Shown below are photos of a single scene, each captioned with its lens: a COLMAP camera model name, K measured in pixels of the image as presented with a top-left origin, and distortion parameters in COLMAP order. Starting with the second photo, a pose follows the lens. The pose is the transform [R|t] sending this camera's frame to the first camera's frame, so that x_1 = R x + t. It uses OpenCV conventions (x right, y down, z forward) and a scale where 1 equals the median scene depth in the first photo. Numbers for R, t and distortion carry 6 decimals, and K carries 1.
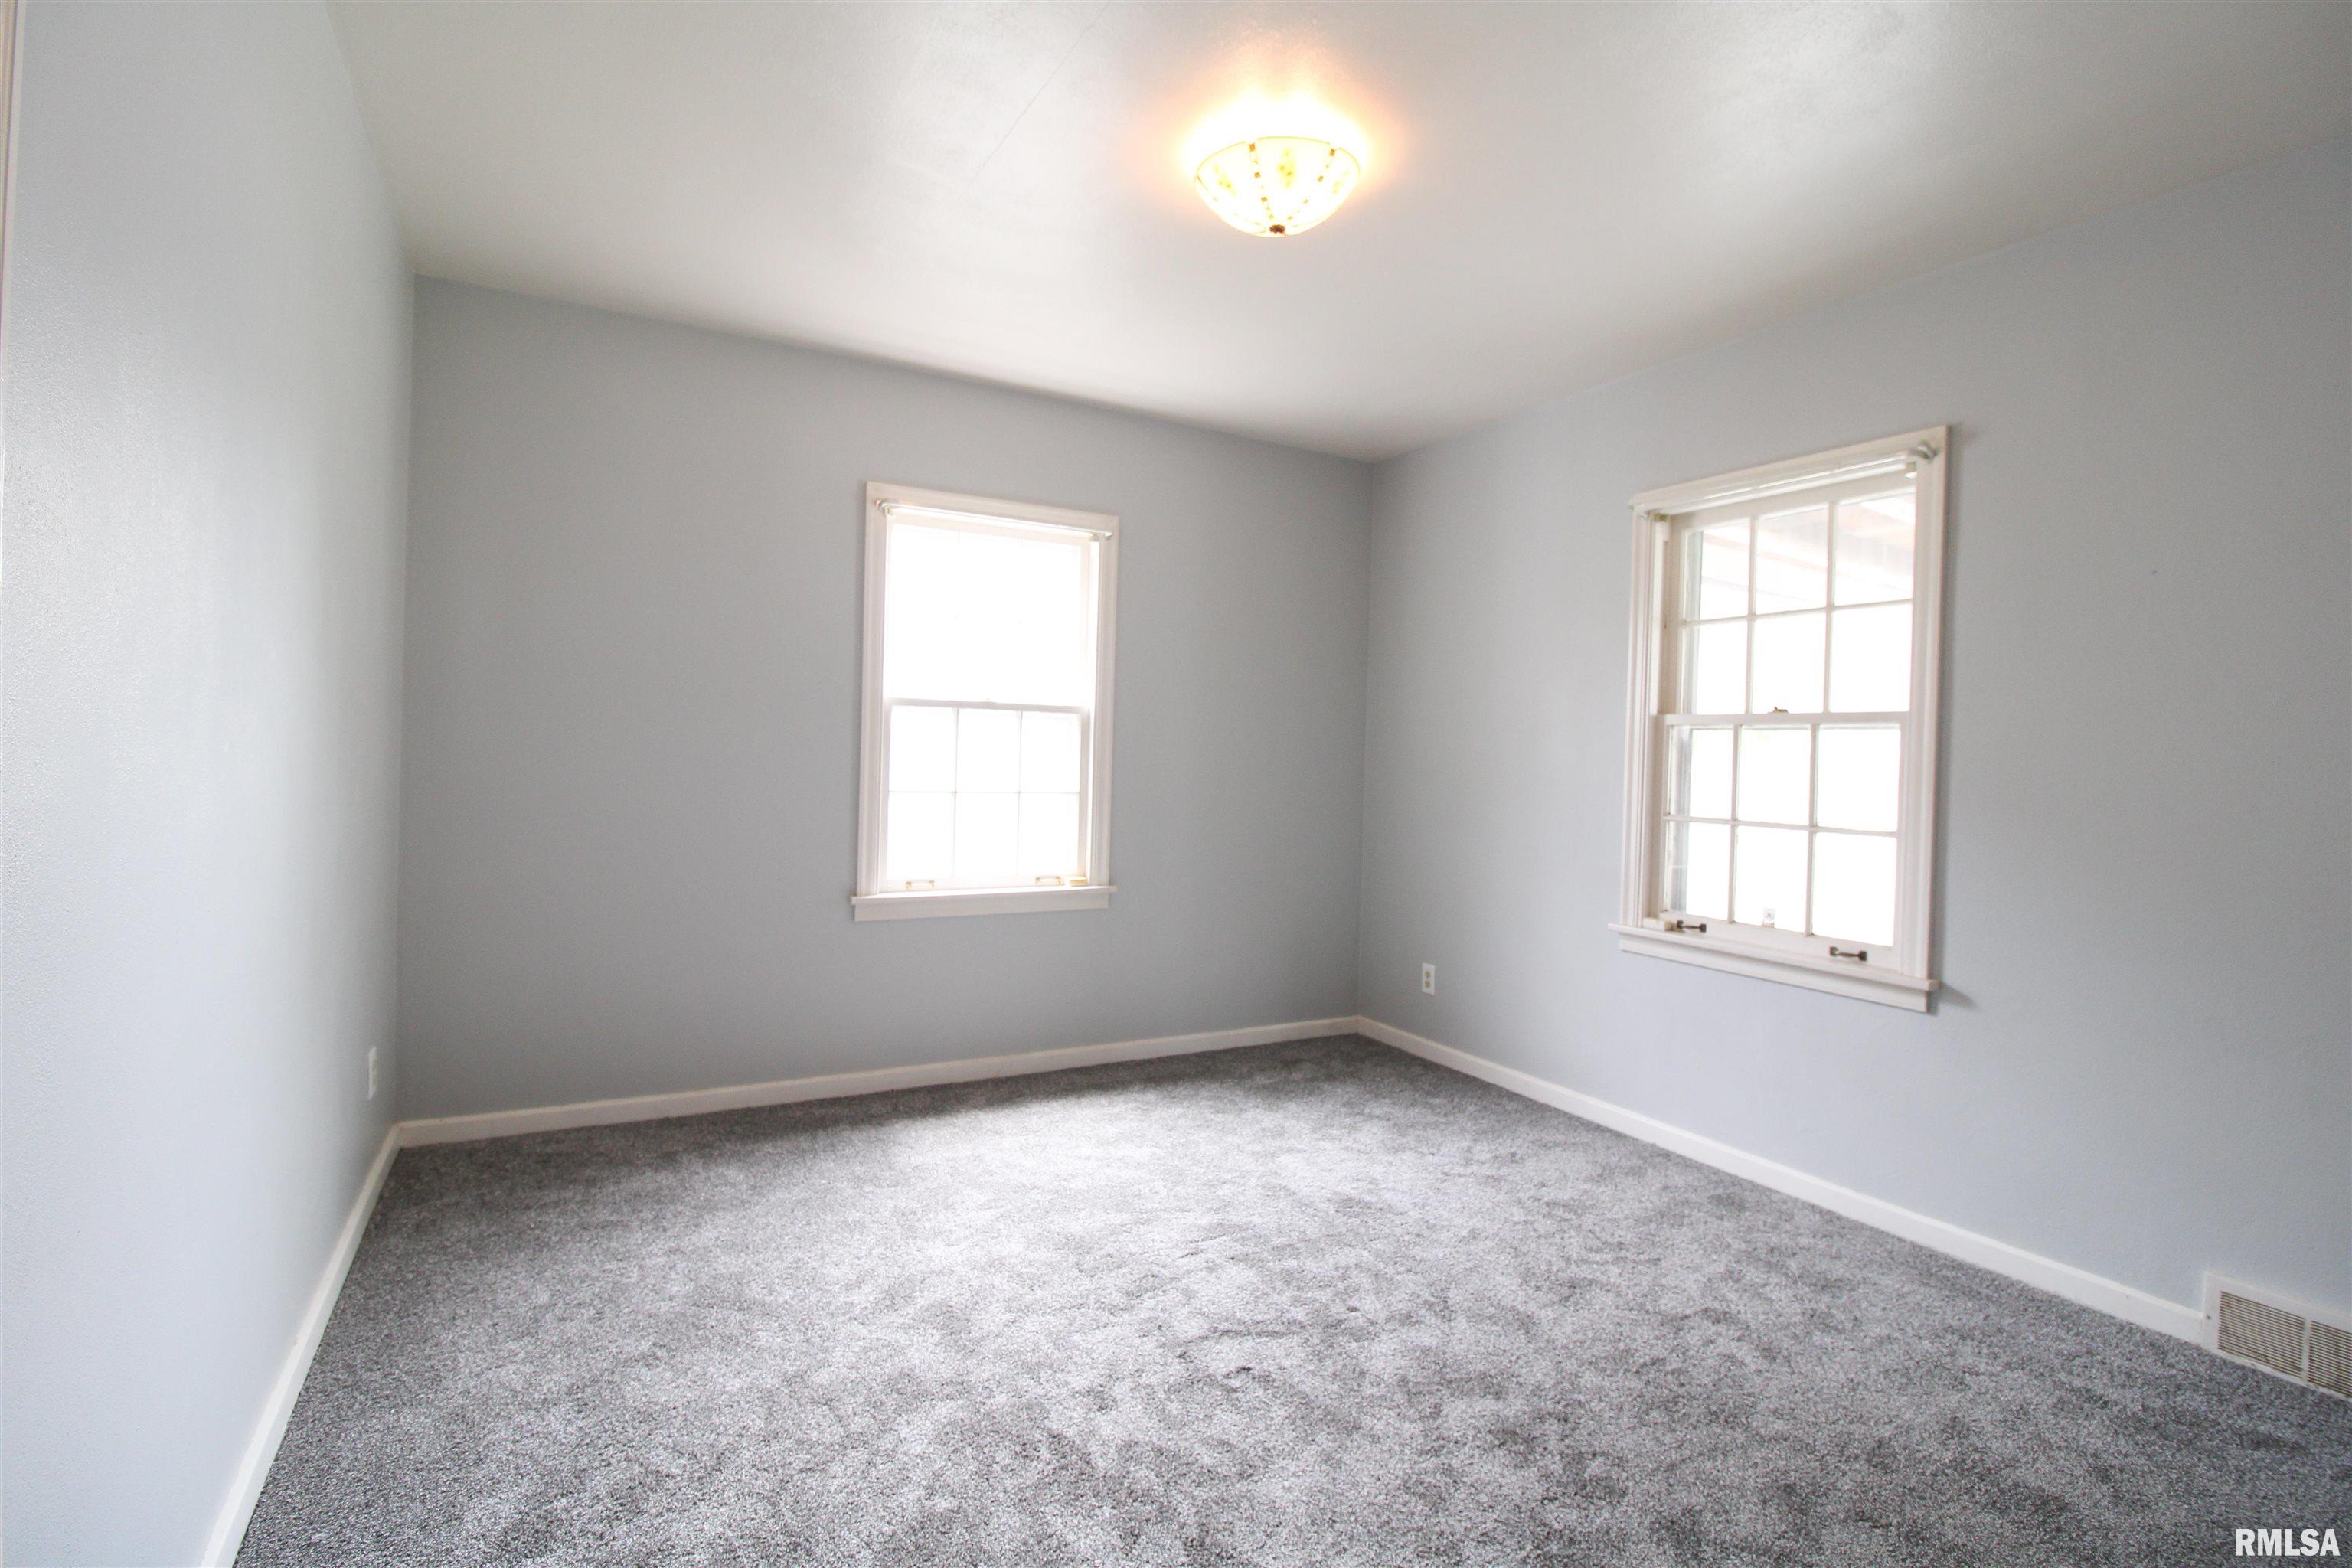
lens RADIAL K [[1086.3, 0, 1178.6], [0, 1086.3, 768.1], [0, 0, 1]] dist [-0.011074, -0.003525]
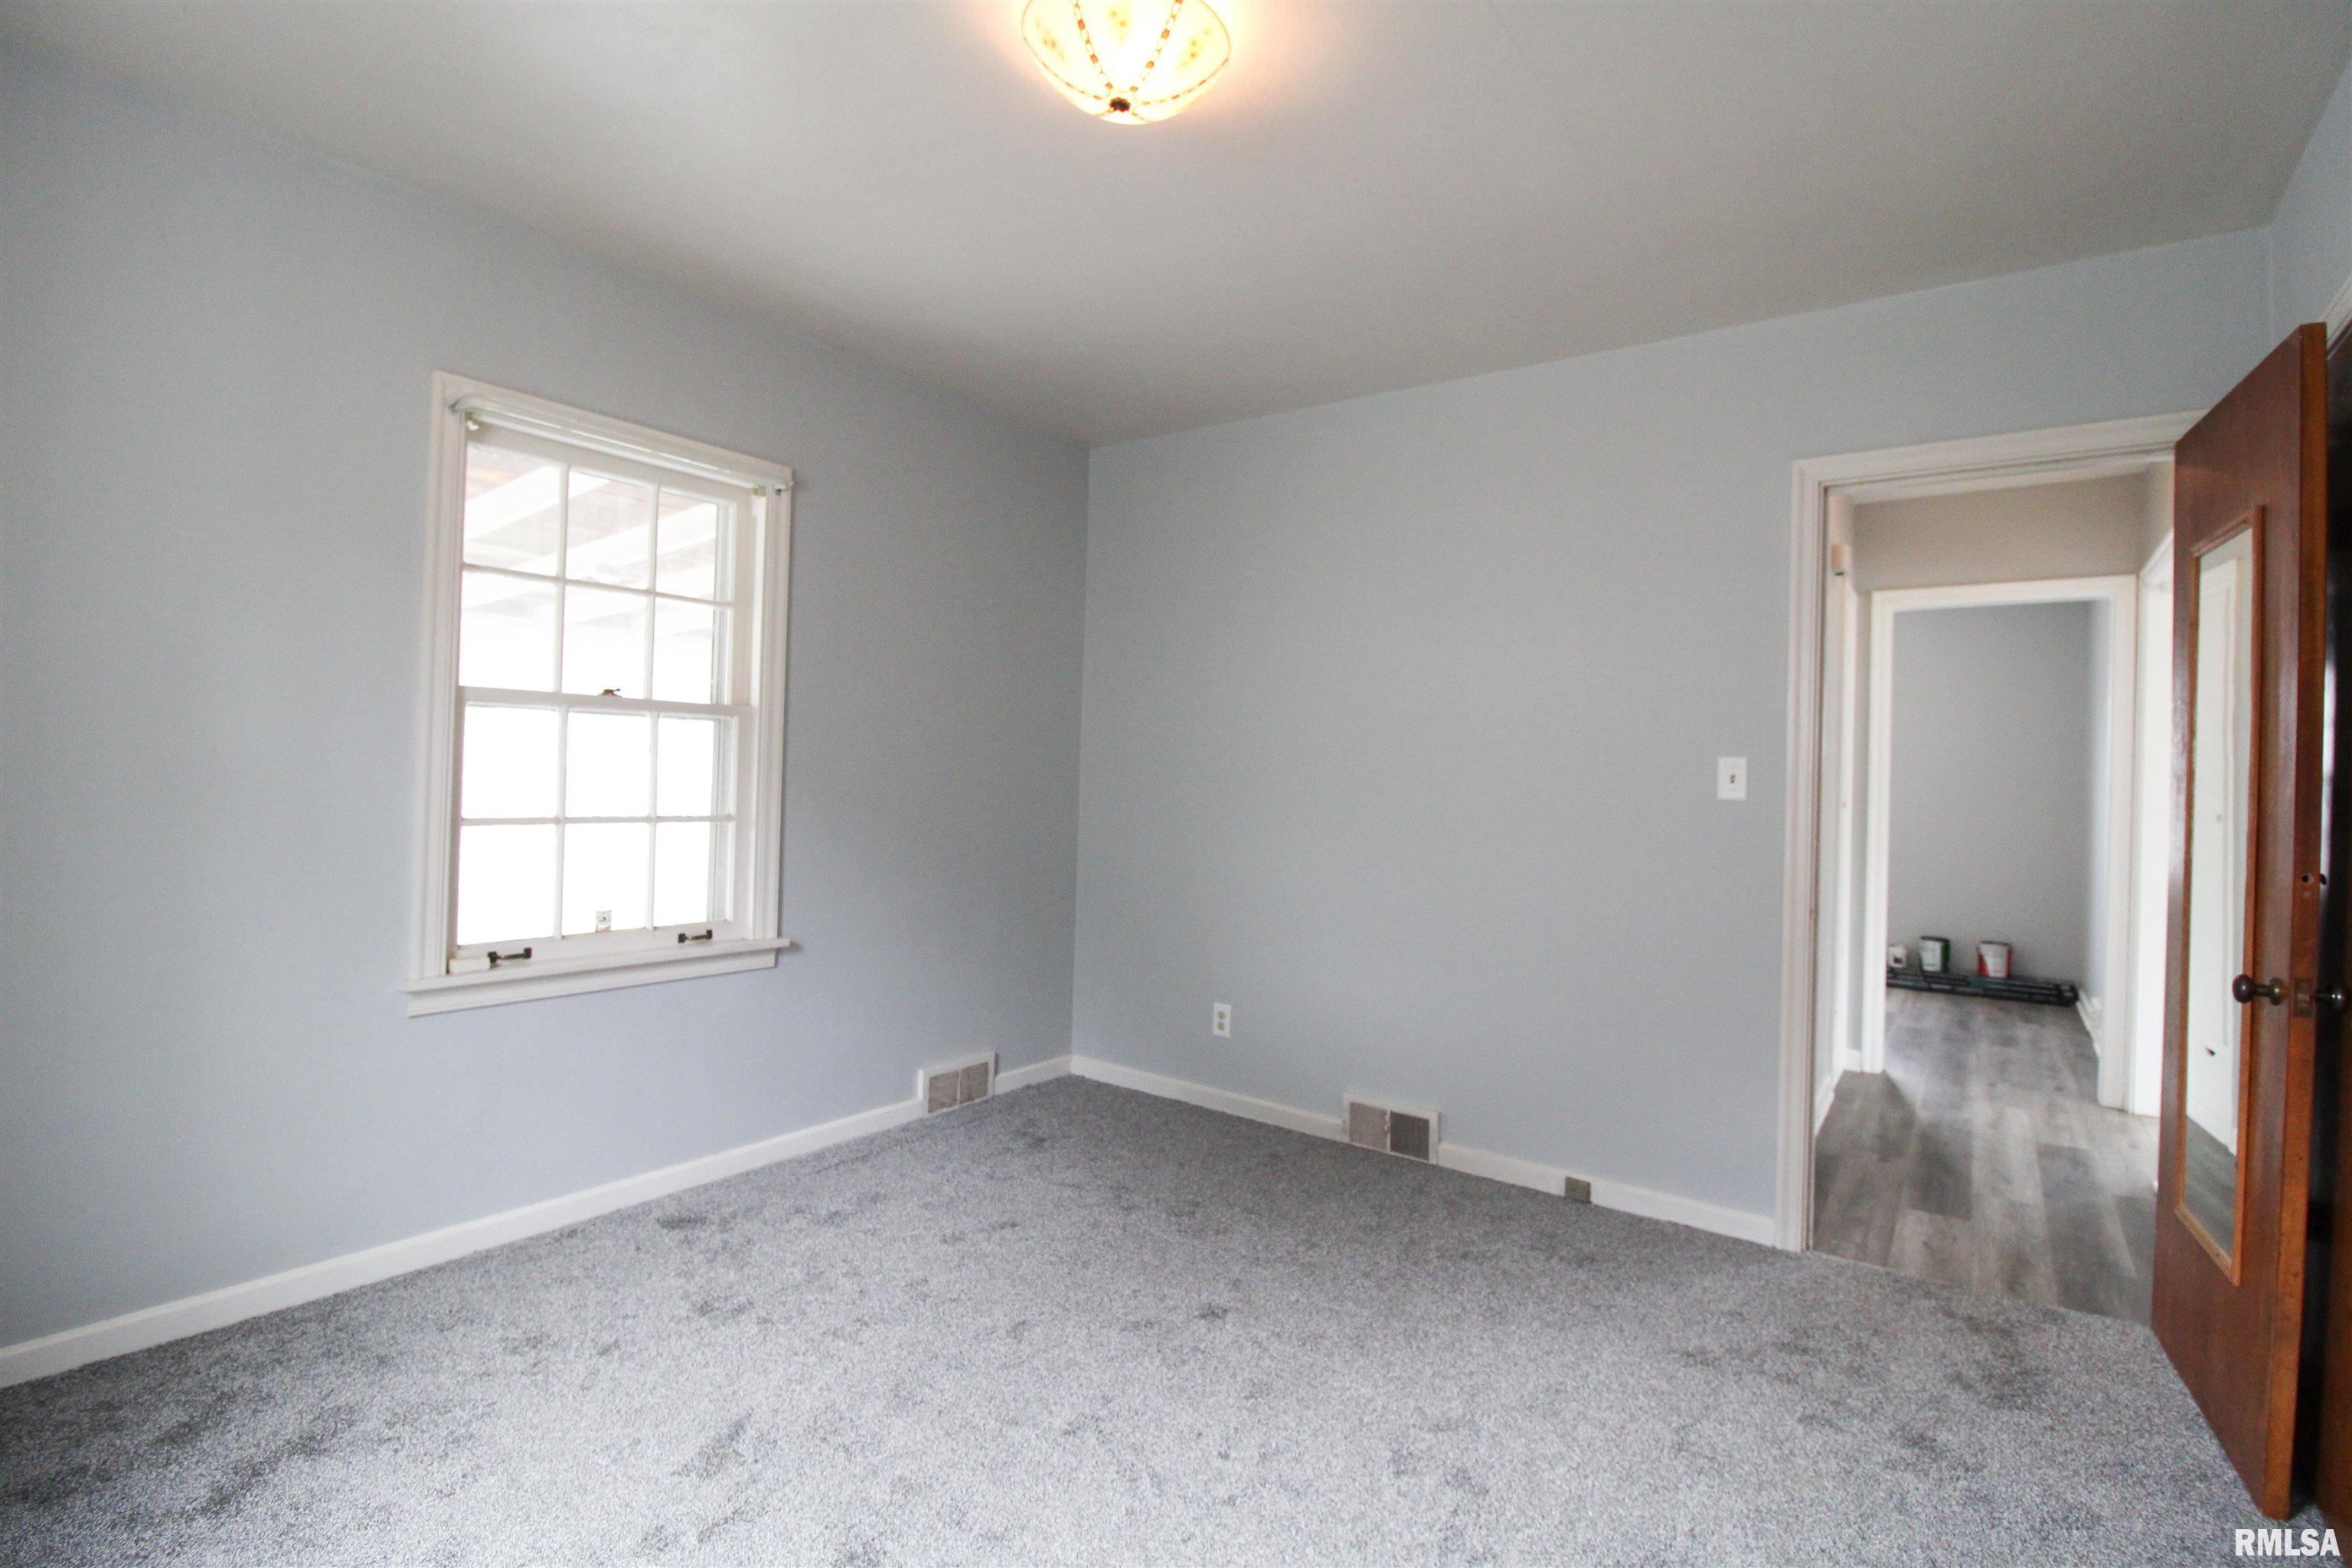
lens RADIAL K [[1086.3, 0, 1166.8], [0, 1086.3, 783.2], [0, 0, 1]] dist [-0.011074, -0.003525]
pose [[-0.401034, -0.041868, 0.915106, -0.479494], [-0.021789, 0.999108, 0.036163, -0.021351], [-0.915804, -0.005437, -0.401589, 0.949818]]
